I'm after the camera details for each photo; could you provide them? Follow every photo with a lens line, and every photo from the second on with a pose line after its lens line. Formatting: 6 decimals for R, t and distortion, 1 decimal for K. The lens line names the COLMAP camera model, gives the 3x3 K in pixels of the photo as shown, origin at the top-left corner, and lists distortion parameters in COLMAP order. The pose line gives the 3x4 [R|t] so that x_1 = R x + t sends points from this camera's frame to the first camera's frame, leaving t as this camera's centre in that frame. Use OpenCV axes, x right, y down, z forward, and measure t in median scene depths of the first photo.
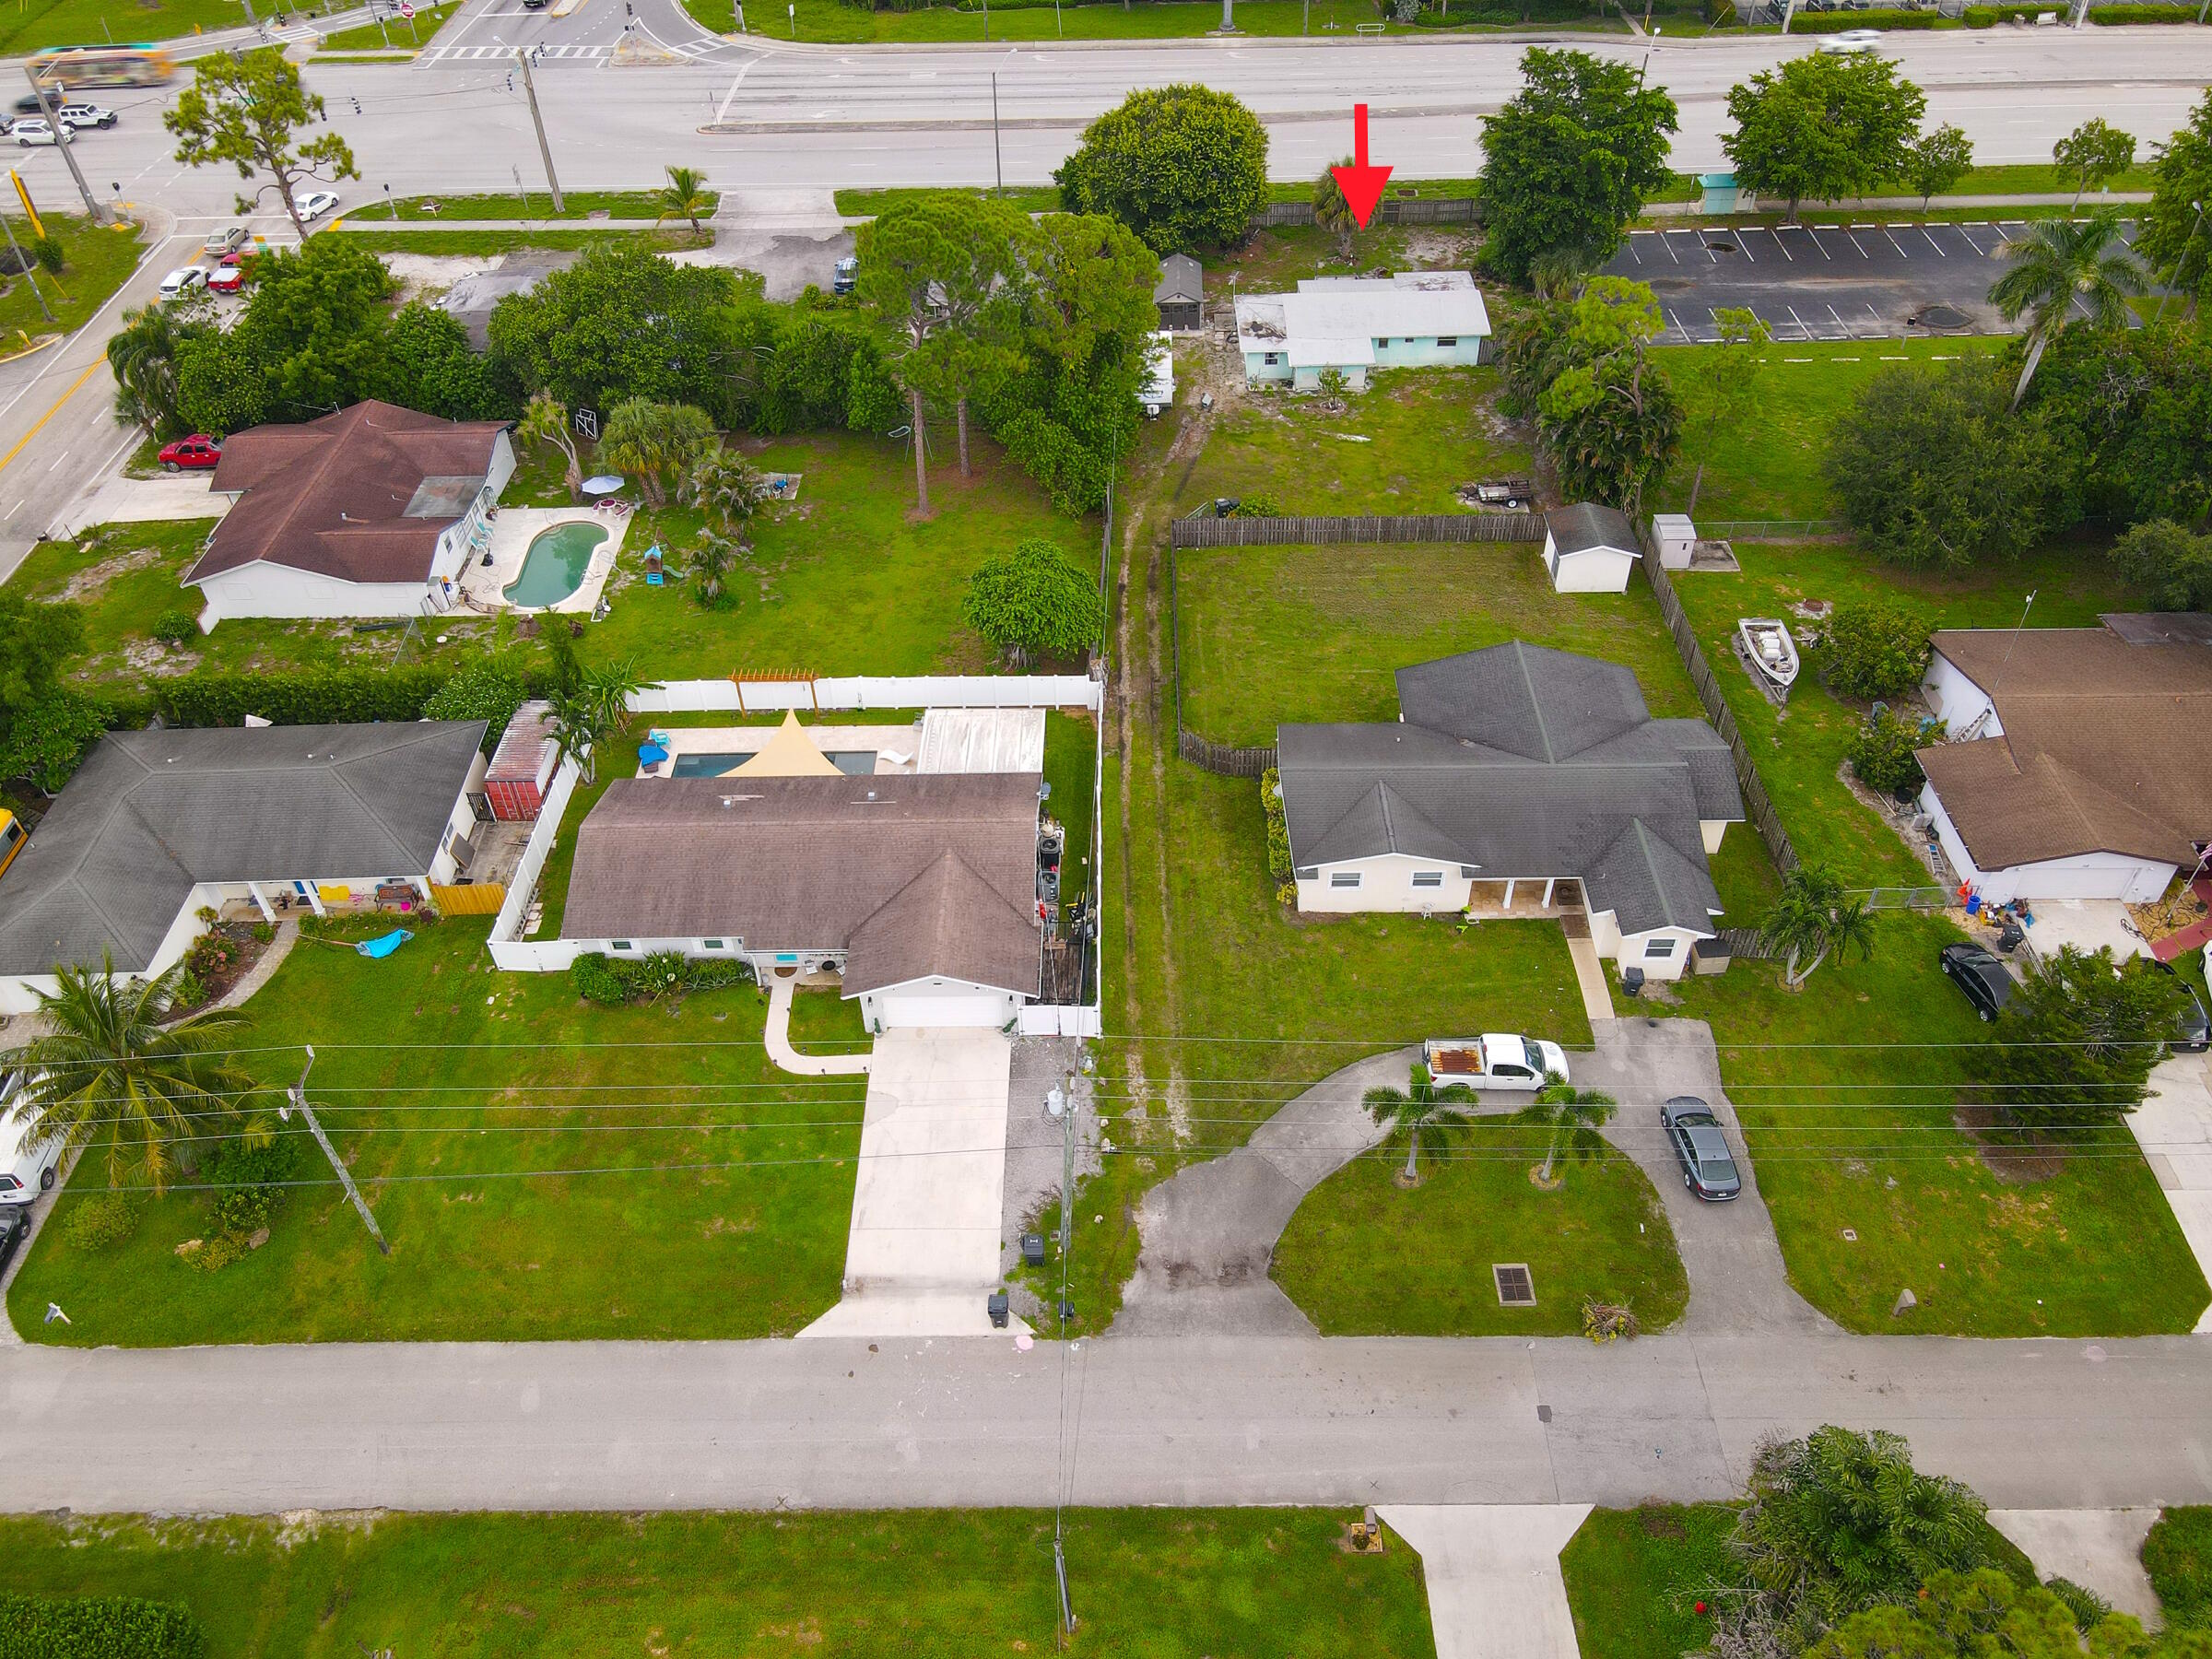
lens RADIAL K [[1635.5, 0, 1102.8], [0, 1635.5, 825.0], [0, 0, 1]] dist [-0.006287, 0.035088]
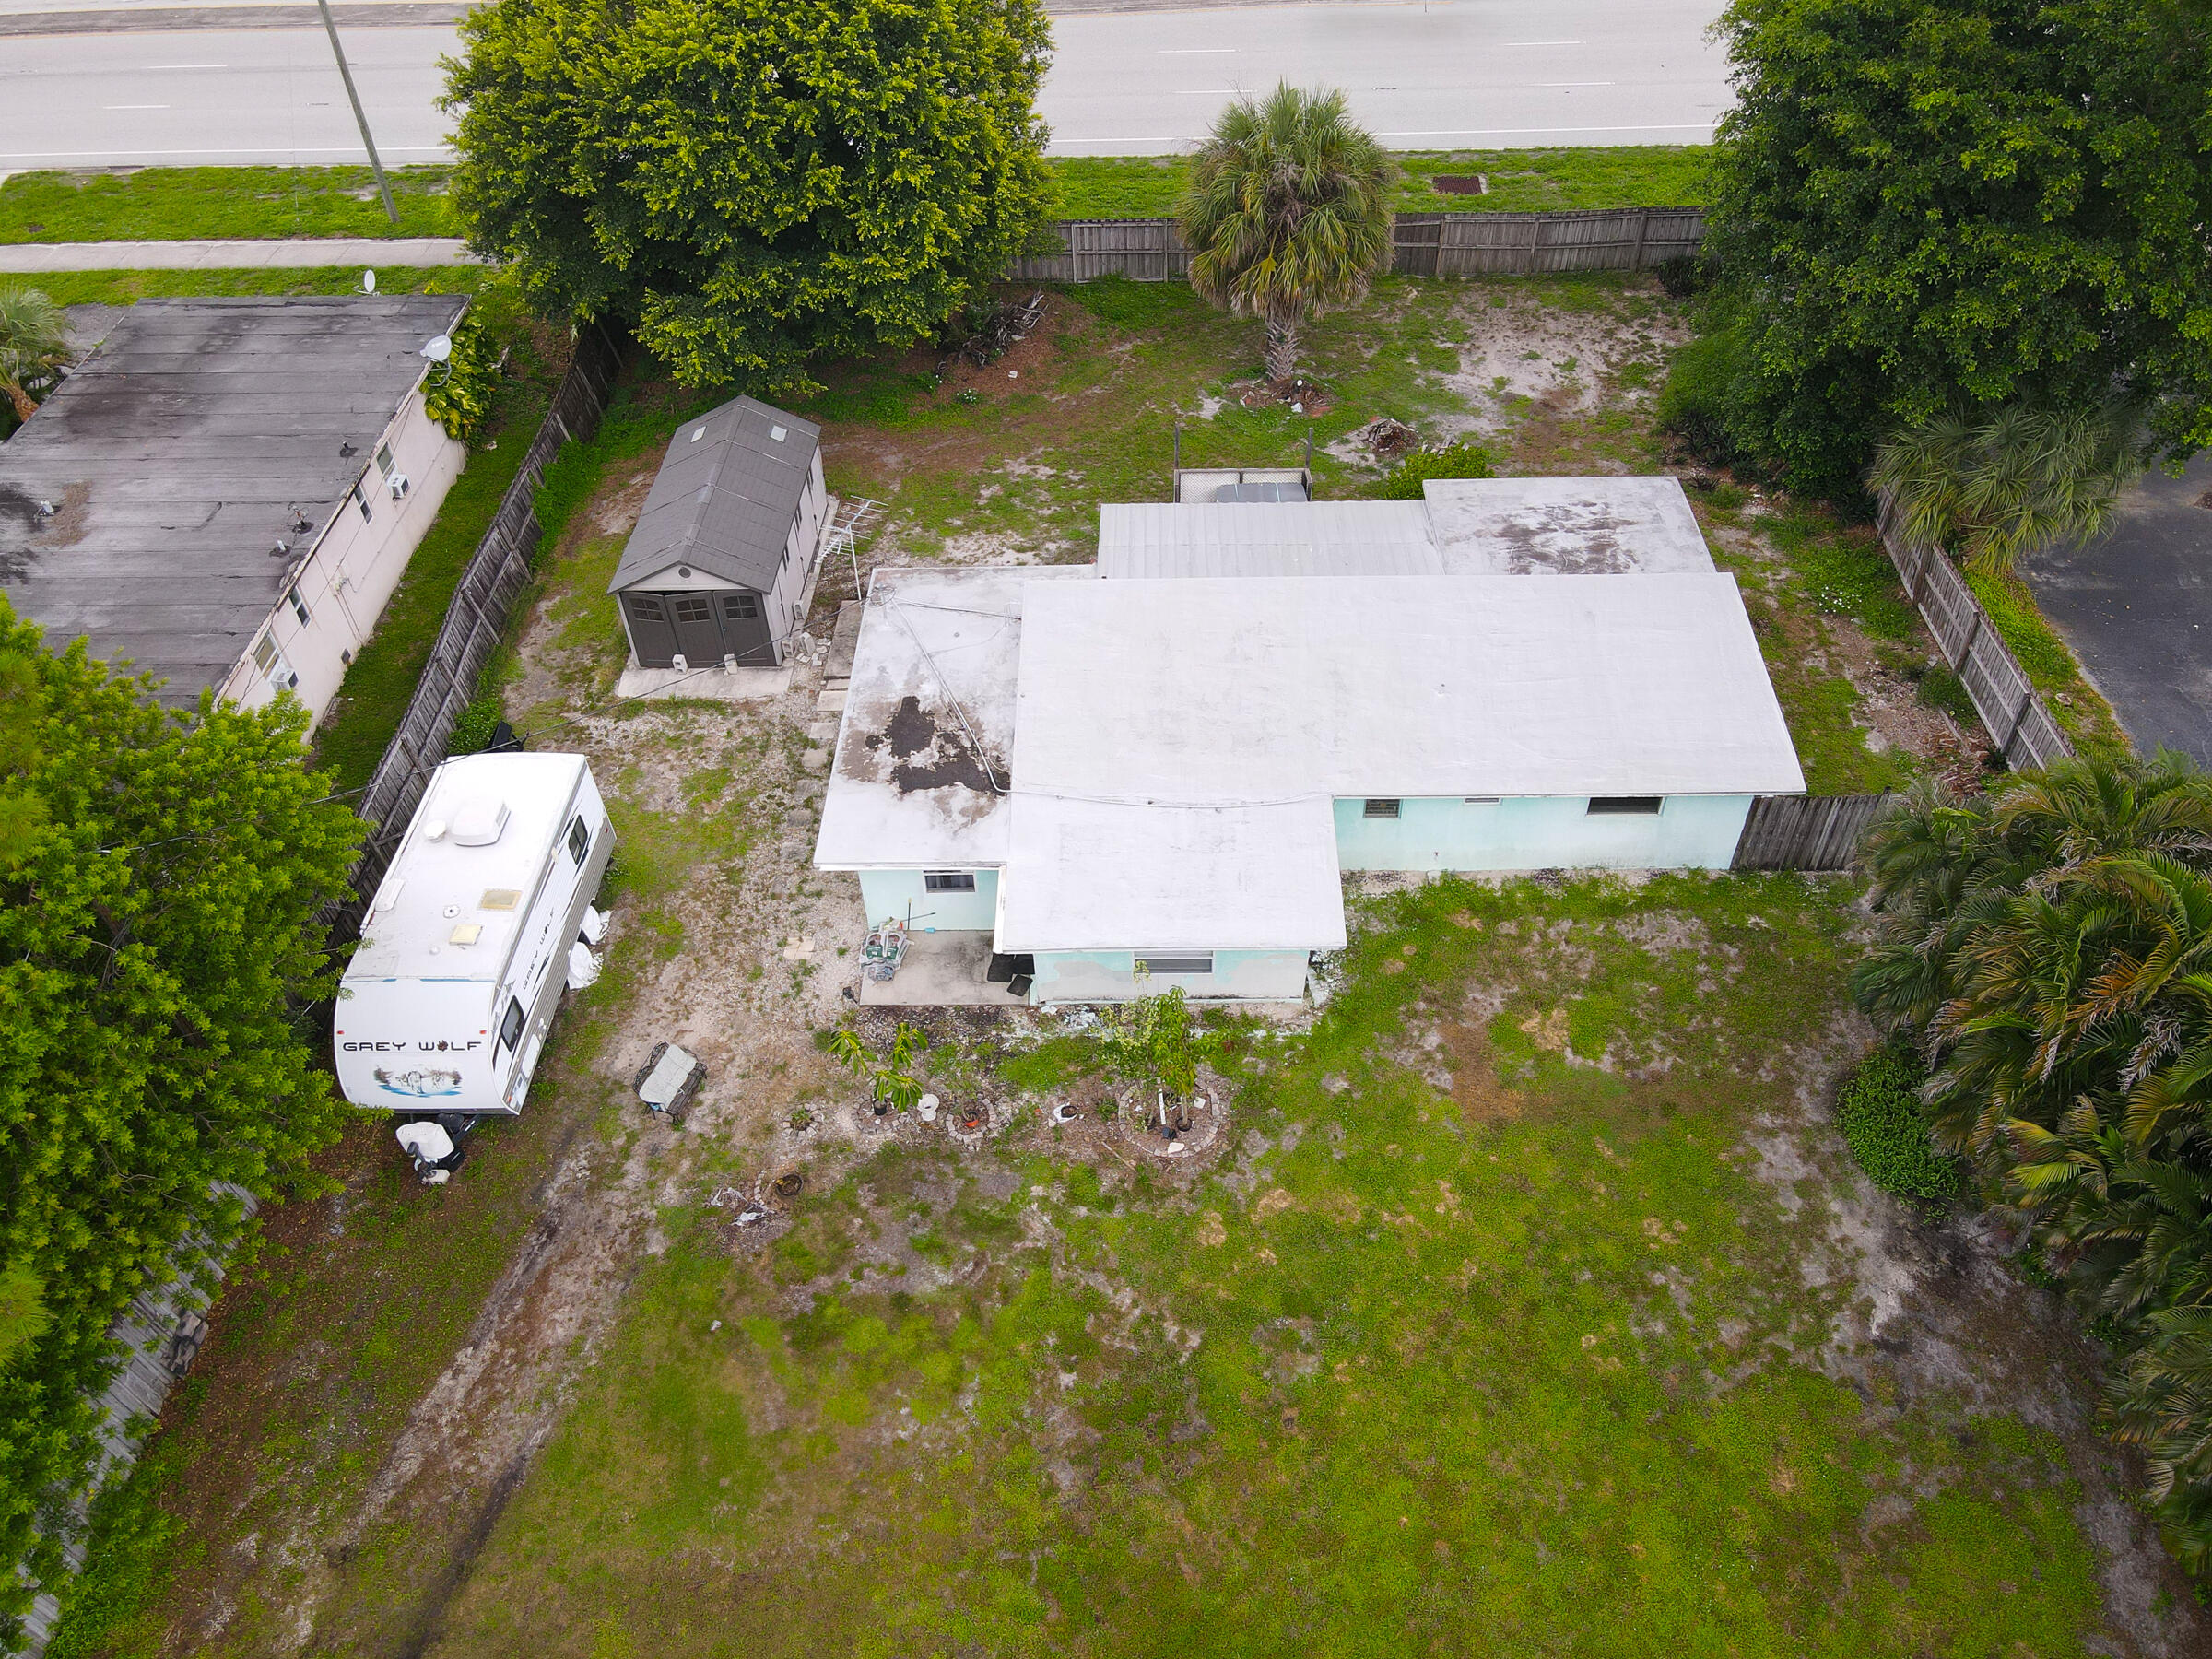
lens RADIAL K [[1635.5, 0, 1102.8], [0, 1635.5, 825.0], [0, 0, 1]] dist [-0.006287, 0.035088]
pose [[0.999935, 0.004772, -0.010352, 0.128751], [-0.004425, 0.999436, 0.033303, -0.298532], [0.010505, -0.033255, 0.999392, 0.733066]]
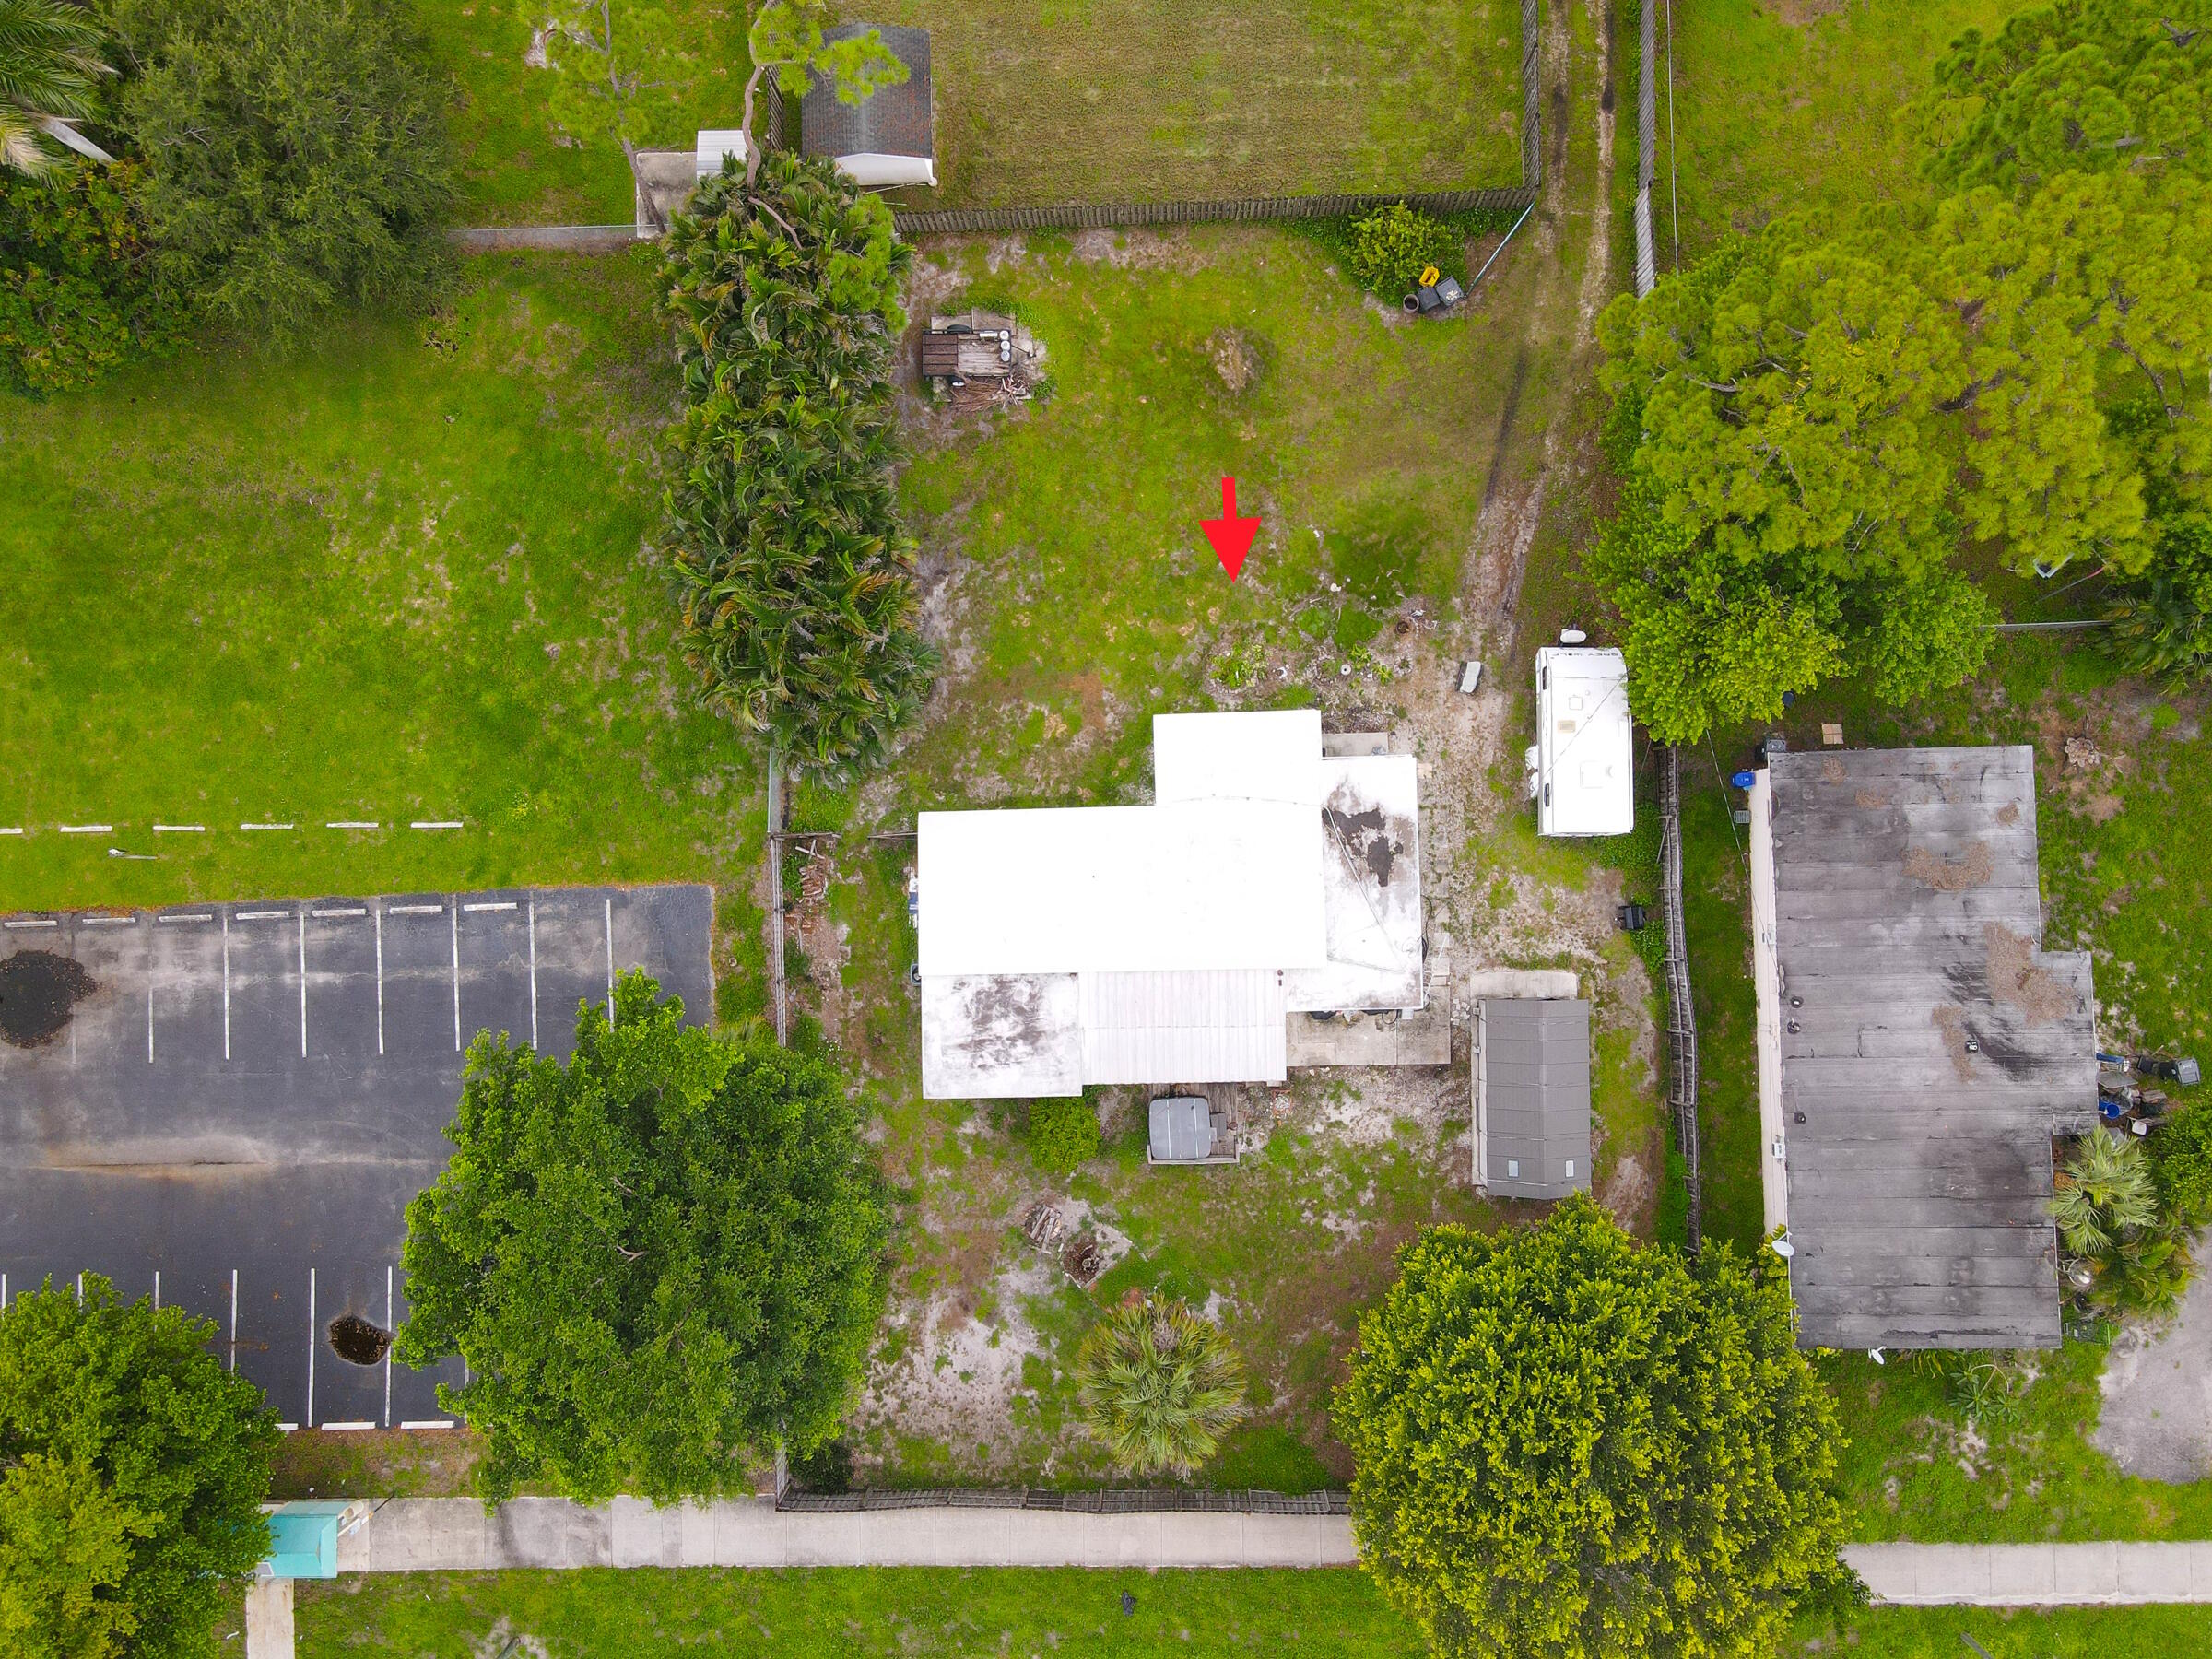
lens RADIAL K [[1635.5, 0, 1102.8], [0, 1635.5, 825.0], [0, 0, 1]] dist [-0.006287, 0.035088]
pose [[-0.997458, 0.032455, 0.063441, 0.146273], [0.027860, -0.641803, 0.766363, -0.680382], [0.065589, 0.766182, 0.639267, 0.671894]]
